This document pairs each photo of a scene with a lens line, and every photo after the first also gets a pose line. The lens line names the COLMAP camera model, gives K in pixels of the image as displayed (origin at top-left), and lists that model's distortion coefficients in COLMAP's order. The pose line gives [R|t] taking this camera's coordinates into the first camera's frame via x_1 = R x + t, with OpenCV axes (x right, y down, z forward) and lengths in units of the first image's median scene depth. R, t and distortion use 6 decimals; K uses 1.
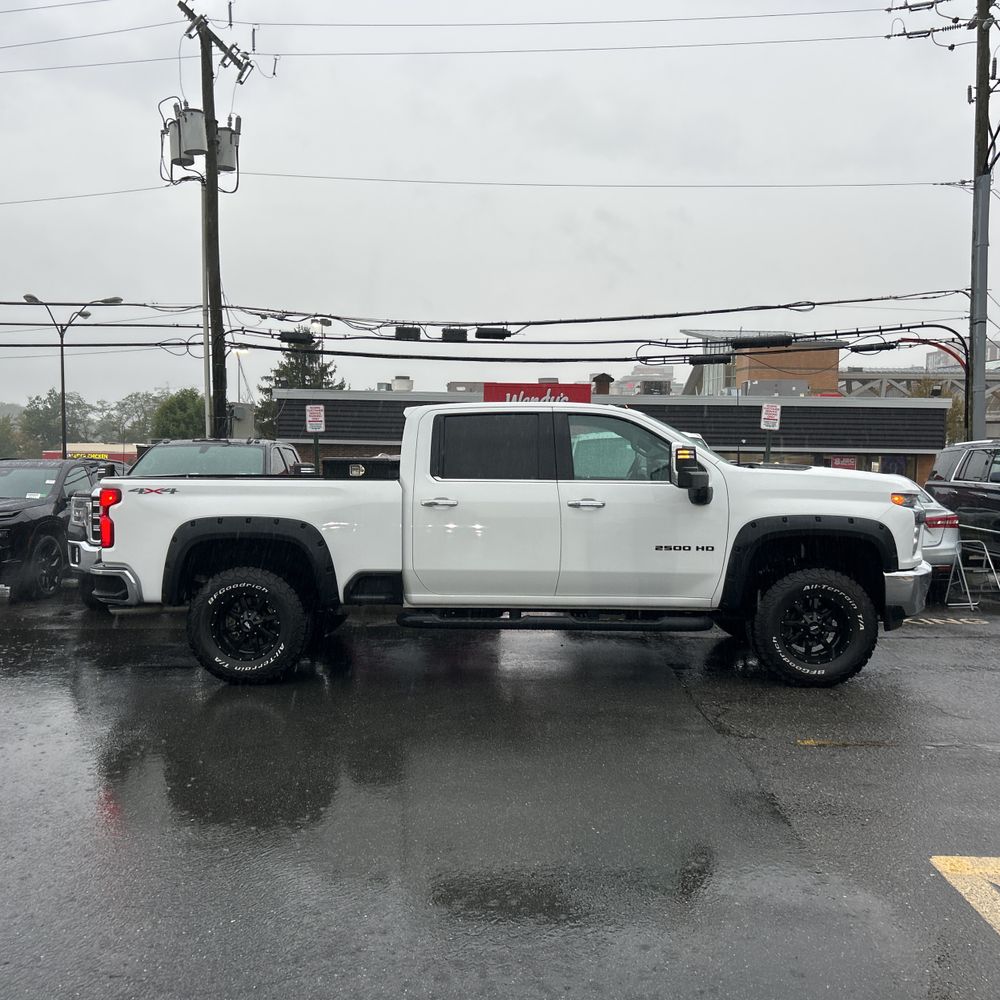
lens RADIAL K [[1005.8, 0, 487.3], [0, 1005.8, 499.9], [0, 0, 1]] dist [0.026615, 0.000000]
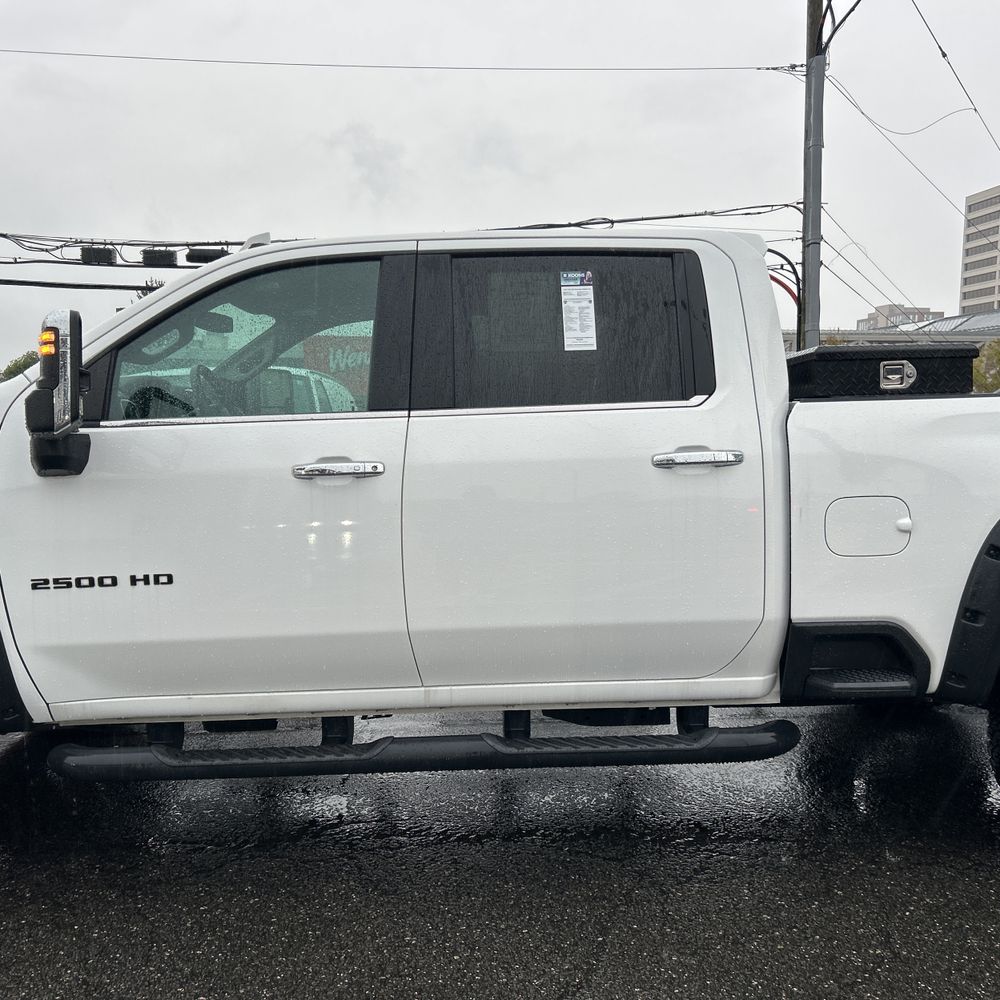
lens RADIAL K [[1005.8, 0, 494.4], [0, 1005.8, 503.2], [0, 0, 1]] dist [0.026615, 0.000000]
pose [[0.997998, -0.012520, 0.061993, 0.178211], [0.010433, 0.999372, 0.033877, 0.000561], [-0.062378, -0.033162, 0.997501, 0.205311]]
